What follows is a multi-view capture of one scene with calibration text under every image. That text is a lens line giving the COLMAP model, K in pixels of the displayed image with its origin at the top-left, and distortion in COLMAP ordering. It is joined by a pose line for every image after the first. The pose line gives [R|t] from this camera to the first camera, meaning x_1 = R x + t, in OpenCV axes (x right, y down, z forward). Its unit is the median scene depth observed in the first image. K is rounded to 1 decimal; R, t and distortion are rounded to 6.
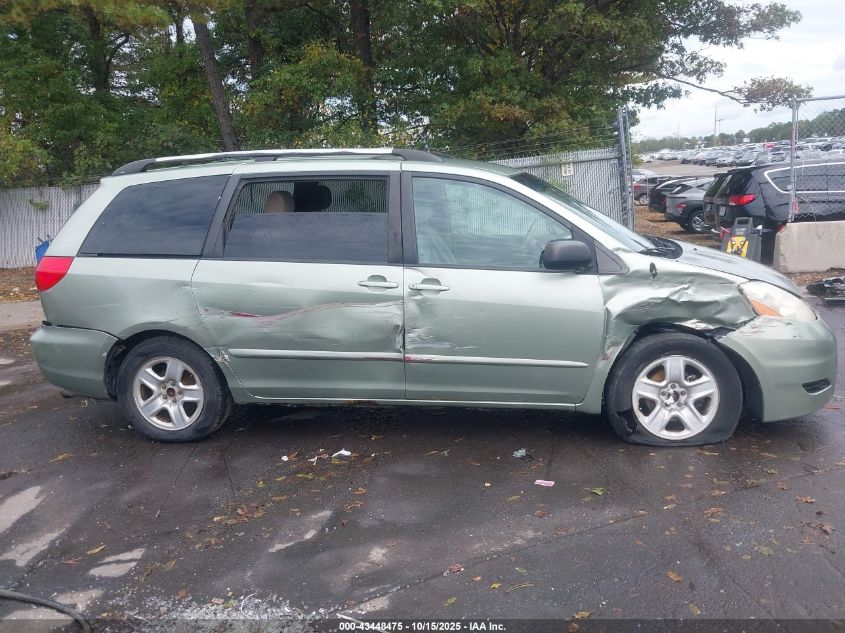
lens RADIAL K [[687.1, 0, 421.6], [0, 687.1, 318.2], [0, 0, 1]] dist [0.002262, -0.011287]
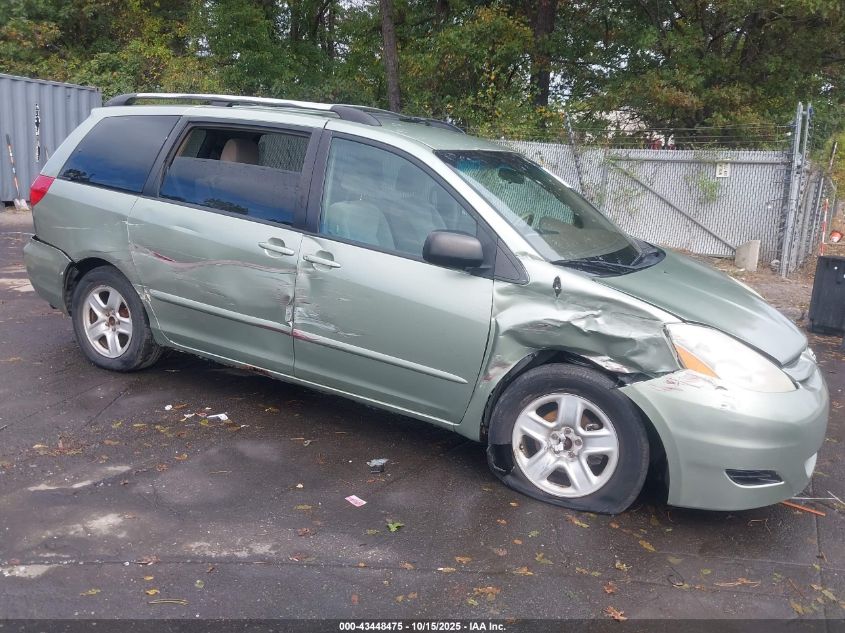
lens RADIAL K [[687.1, 0, 424.4], [0, 687.1, 319.2], [0, 0, 1]] dist [0.002262, -0.011287]
pose [[0.935619, 0.193882, -0.295003, 0.421245], [-0.183189, 0.981009, 0.063746, -0.052030], [0.301759, -0.005601, 0.953368, 0.173233]]
